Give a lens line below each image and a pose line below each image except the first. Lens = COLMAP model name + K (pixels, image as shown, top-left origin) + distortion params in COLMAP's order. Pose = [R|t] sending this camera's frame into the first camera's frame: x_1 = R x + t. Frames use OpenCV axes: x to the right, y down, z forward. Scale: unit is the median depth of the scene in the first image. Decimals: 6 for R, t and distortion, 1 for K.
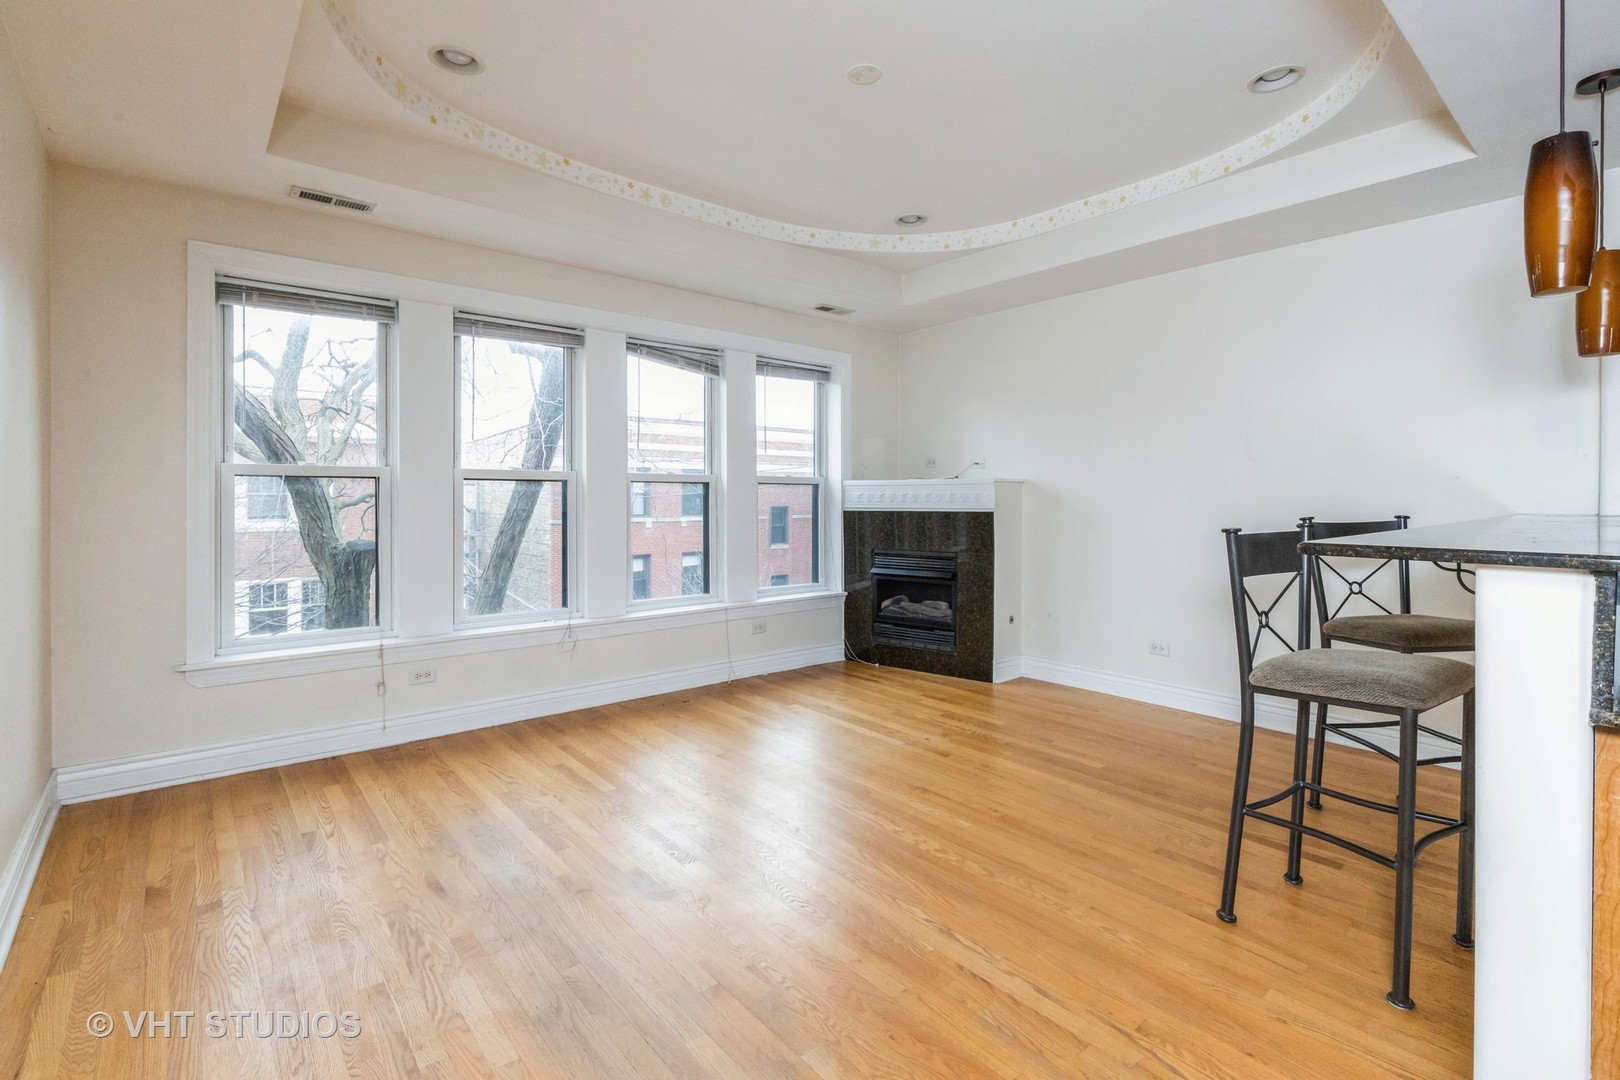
lens RADIAL K [[753.2, 0, 792.7], [0, 753.2, 498.8], [0, 0, 1]] dist [-0.002450, -0.000302]
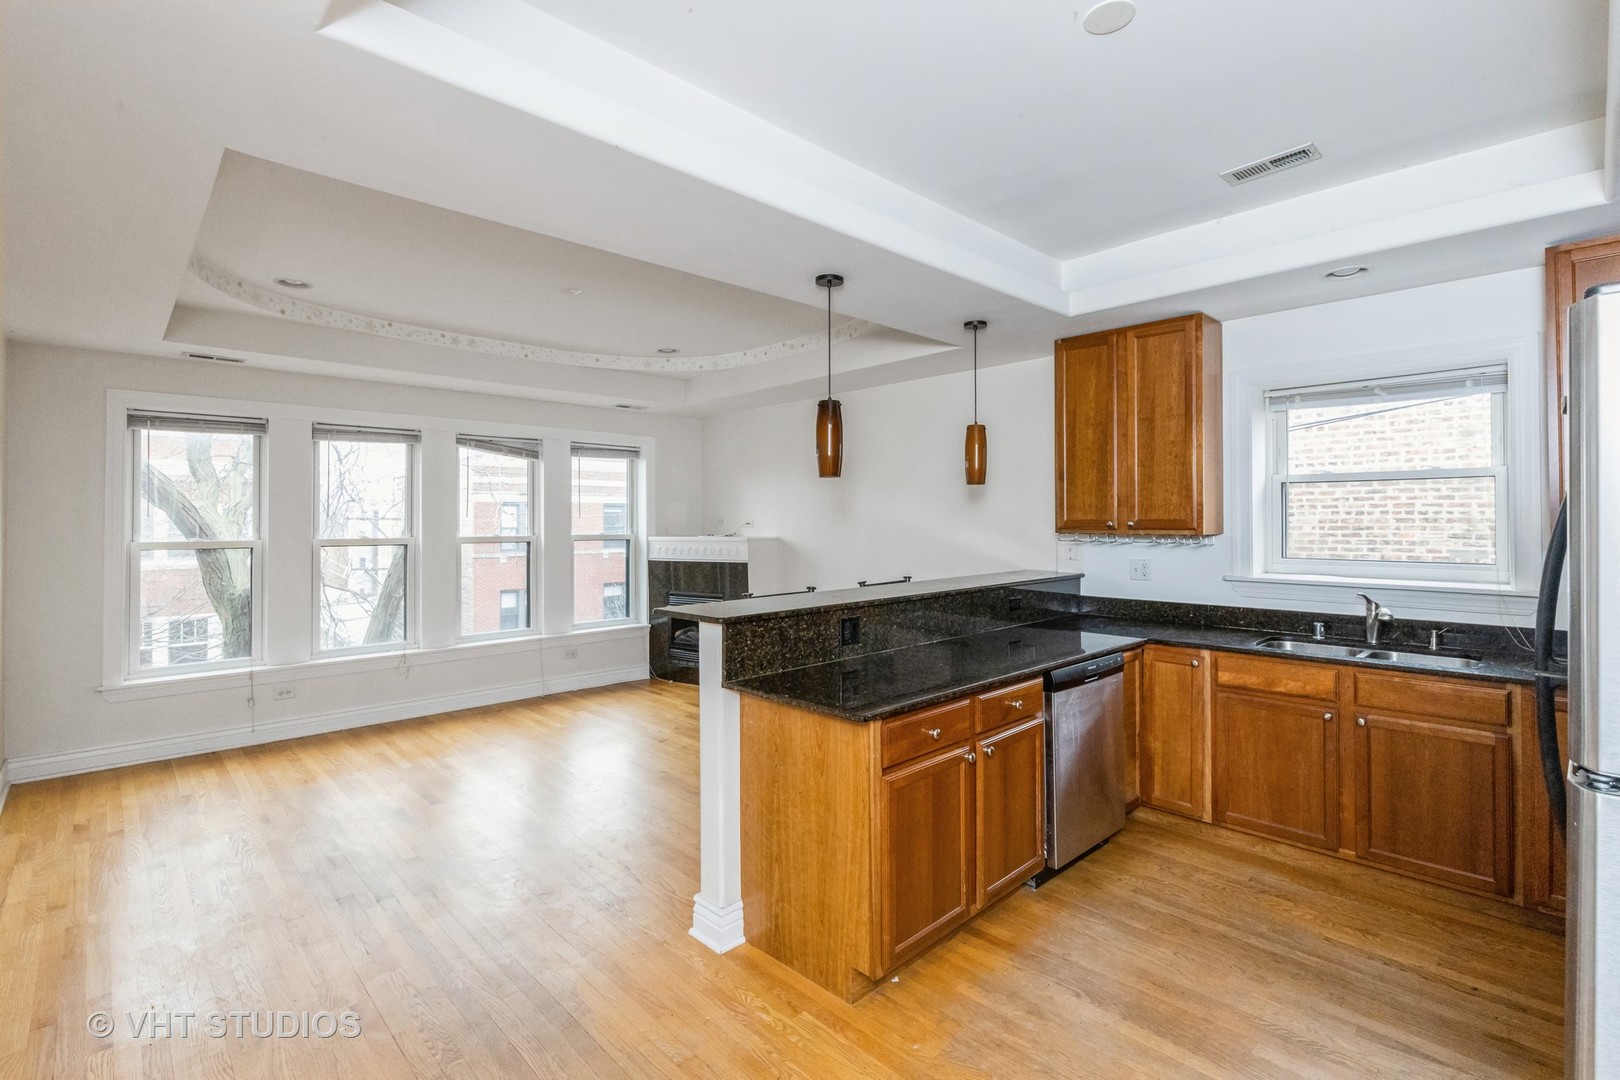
lens RADIAL K [[753.2, 0, 792.2], [0, 753.2, 510.0], [0, 0, 1]] dist [-0.002450, -0.000302]
pose [[0.998177, -0.005020, 0.060147, 0.295905], [0.006106, 0.999821, -0.017884, -0.057290], [-0.060046, 0.018219, 0.998029, -0.361960]]
